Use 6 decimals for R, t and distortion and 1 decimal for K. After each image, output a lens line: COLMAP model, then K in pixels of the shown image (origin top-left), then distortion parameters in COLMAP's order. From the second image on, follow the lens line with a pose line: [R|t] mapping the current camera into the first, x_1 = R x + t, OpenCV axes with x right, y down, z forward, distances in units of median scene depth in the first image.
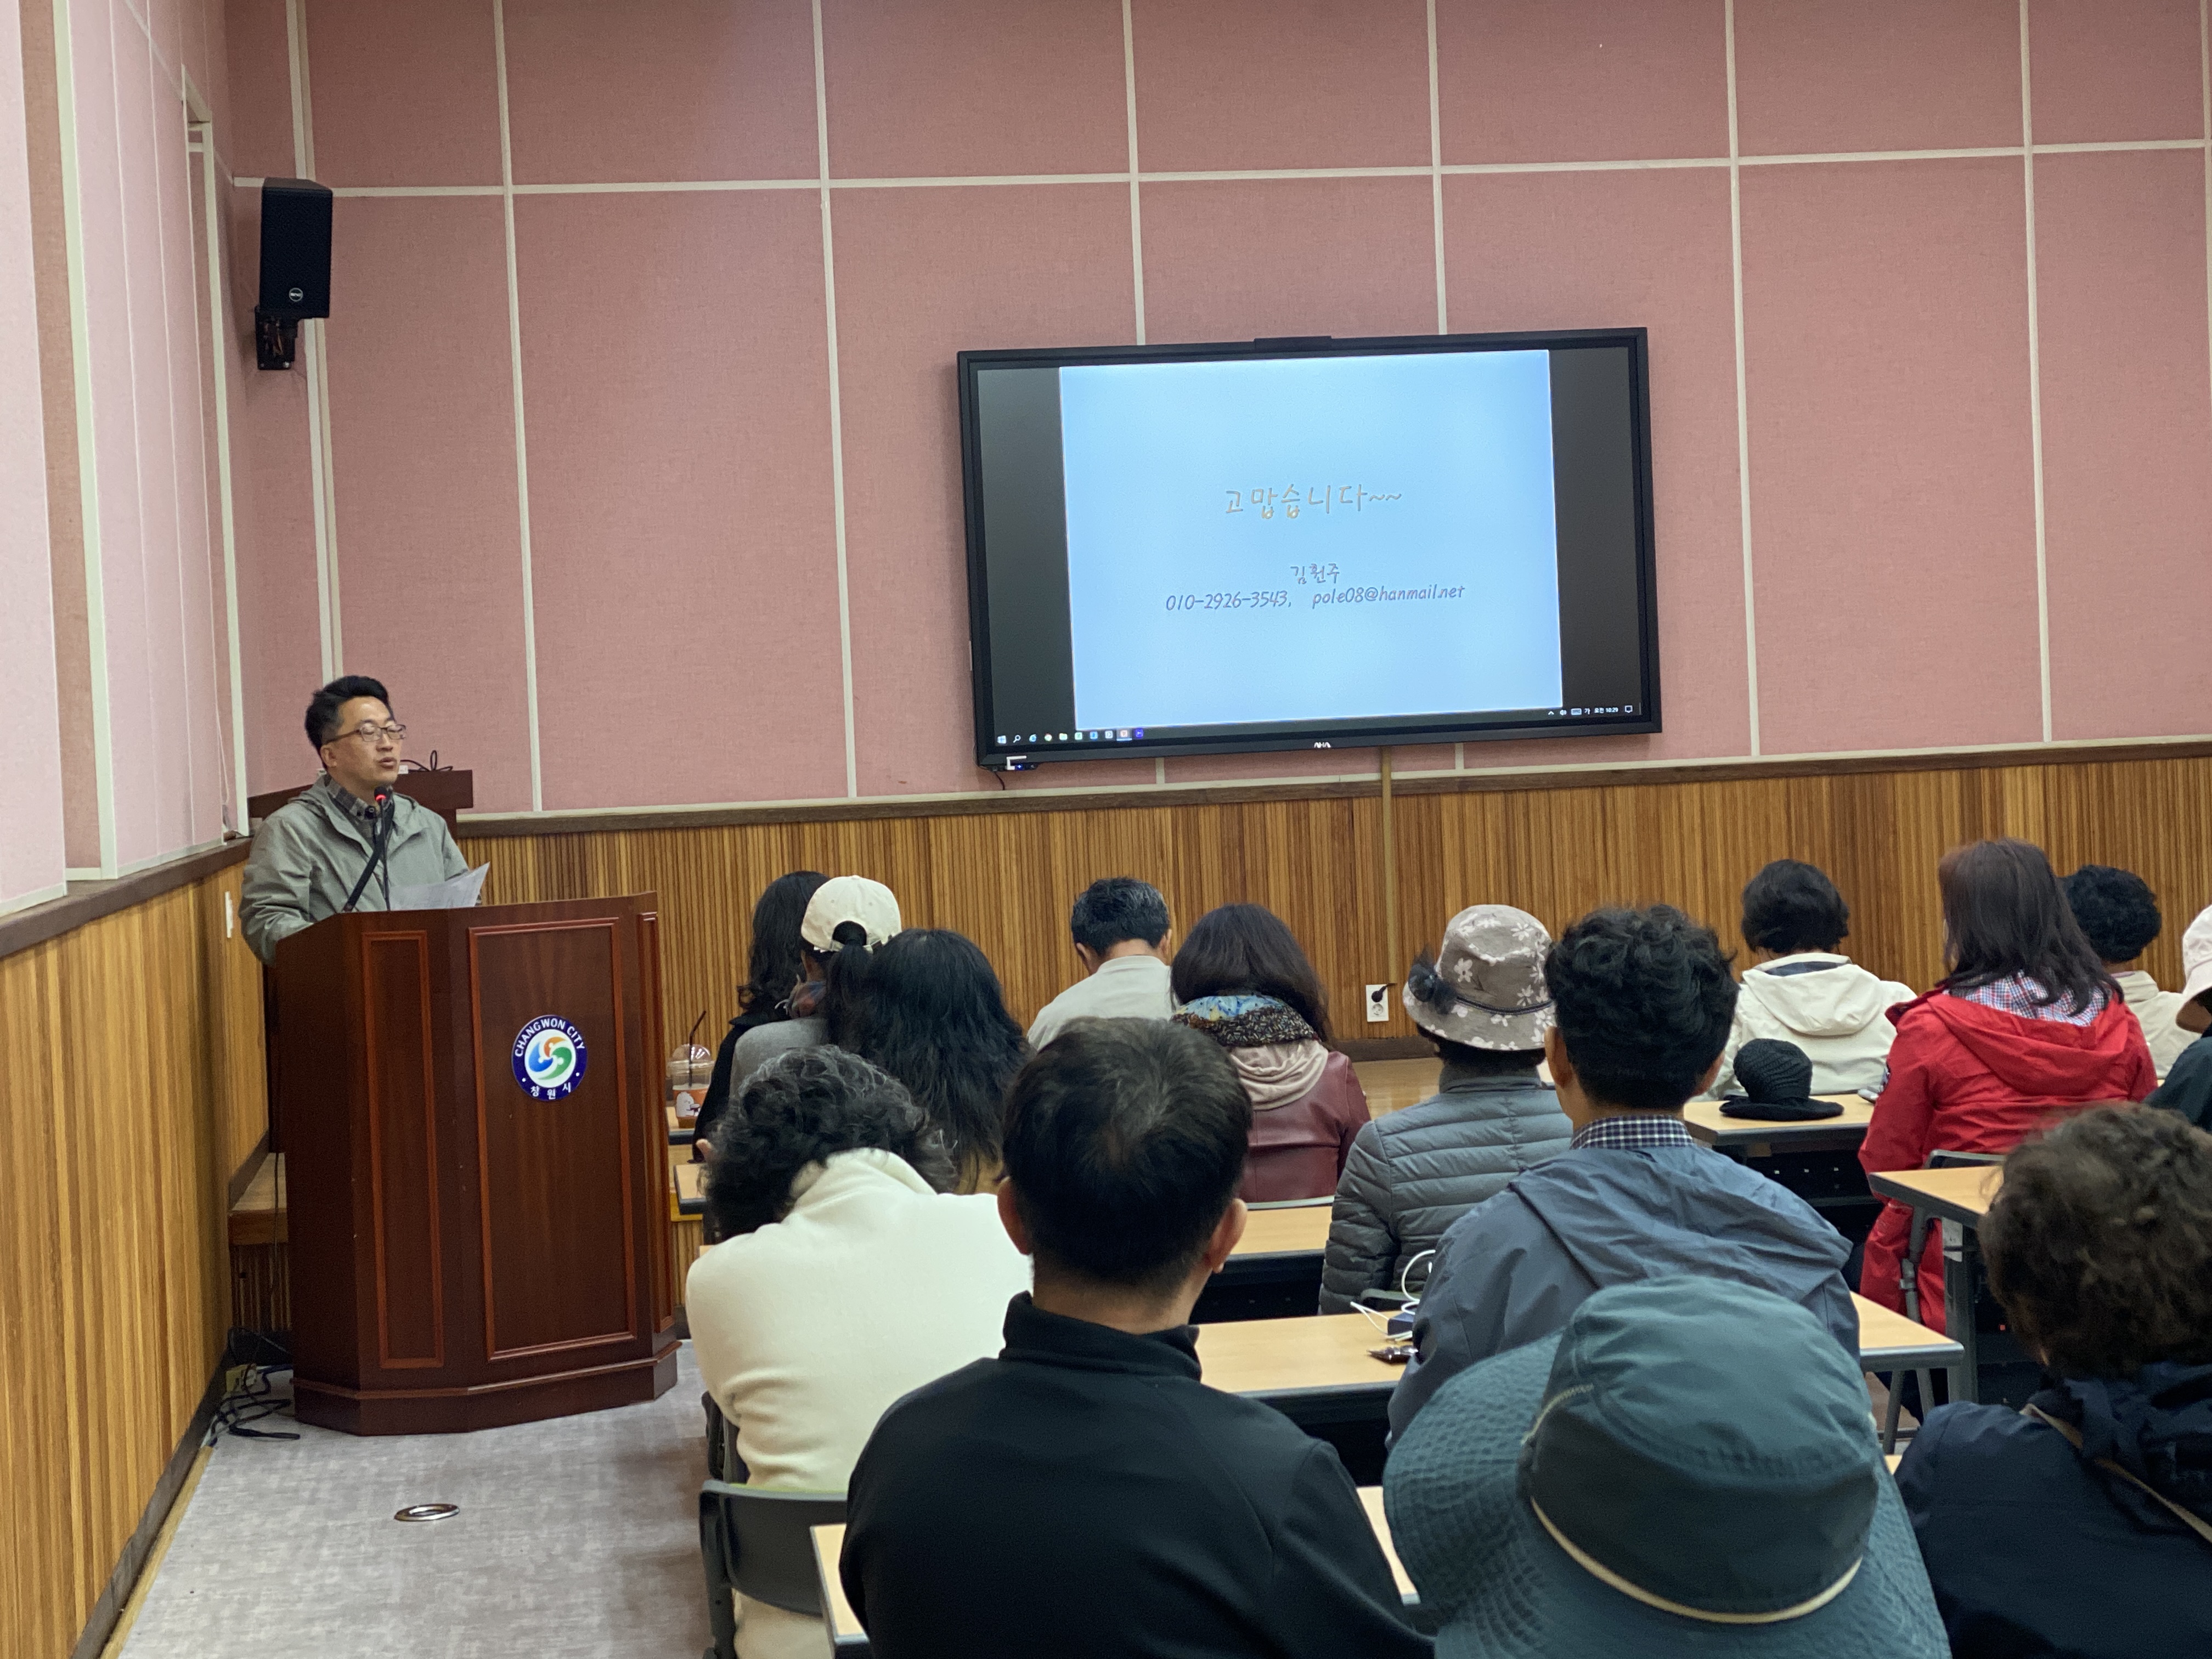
lens RADIAL K [[4039.4, 0, 1121.4], [0, 4039.4, 818.4], [0, 0, 1]] dist [0.251269, 0.000000]
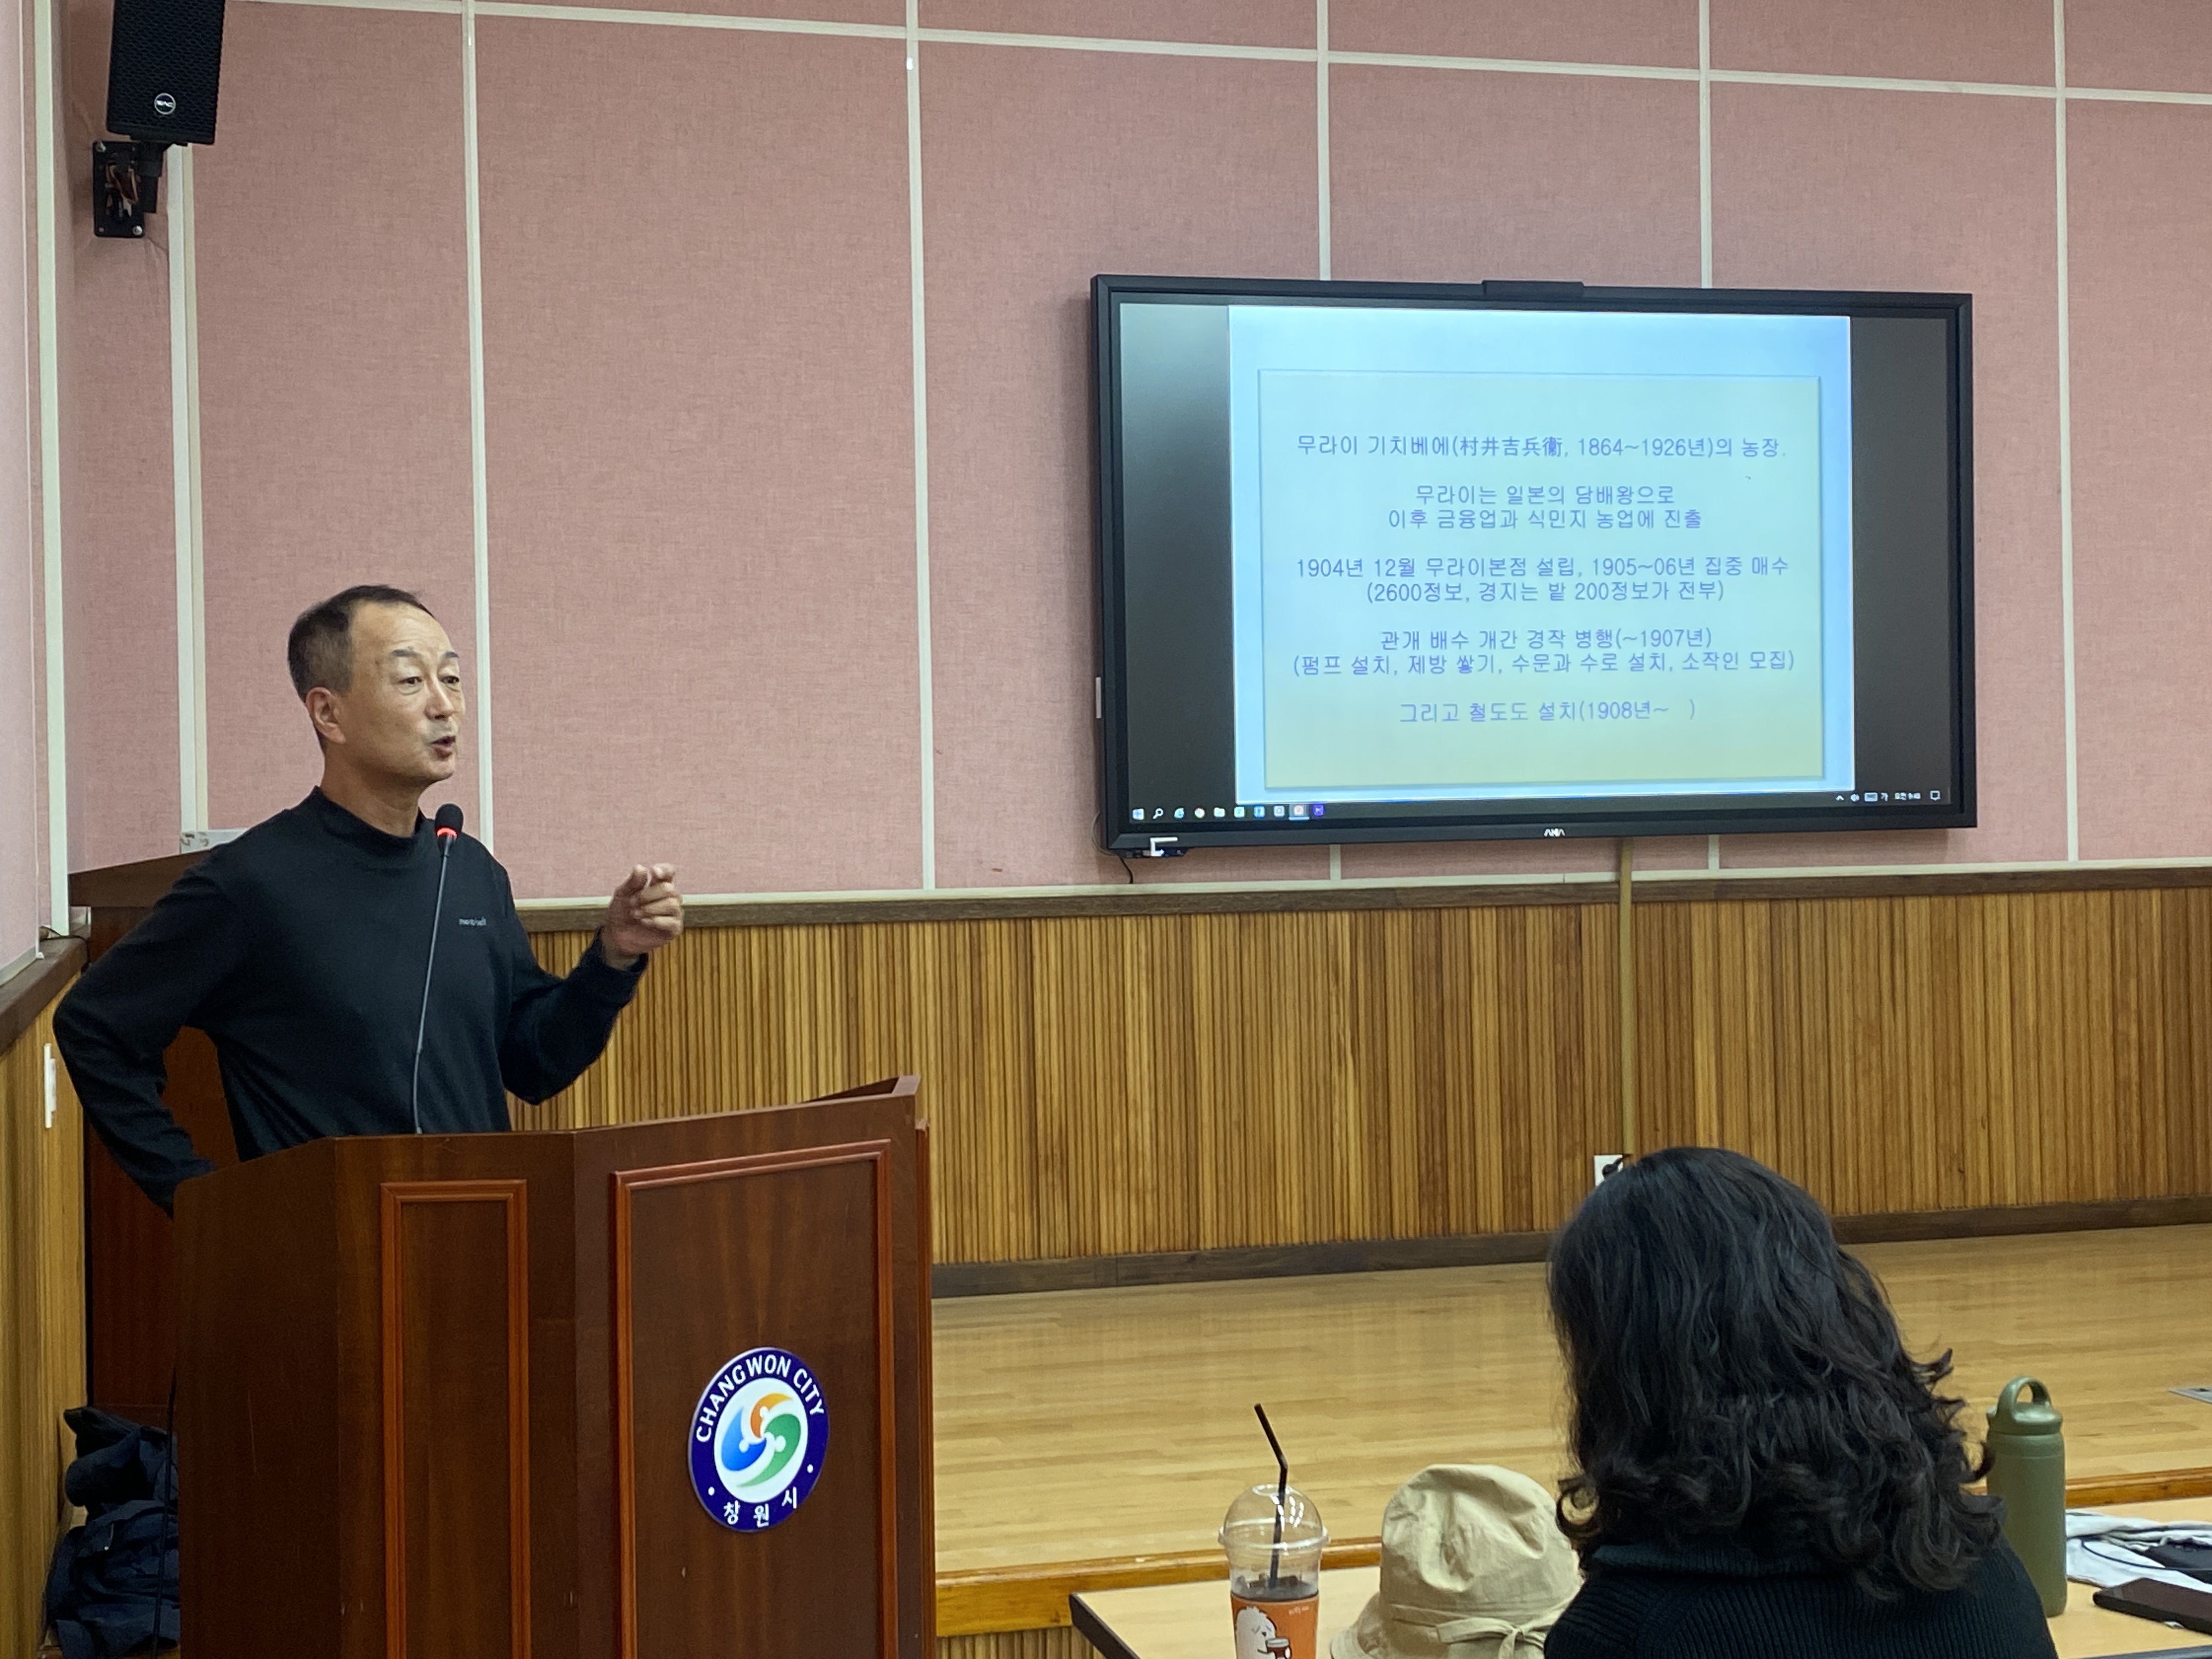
lens RADIAL K [[3031.2, 0, 1083.0], [0, 3031.2, 833.5], [0, 0, 1]] dist [0.141219, 0.000000]
pose [[0.991039, 0.024214, 0.131362, -0.109005], [-0.021496, 0.999525, -0.022071, -0.003782], [-0.131834, 0.019050, 0.991089, 0.456663]]
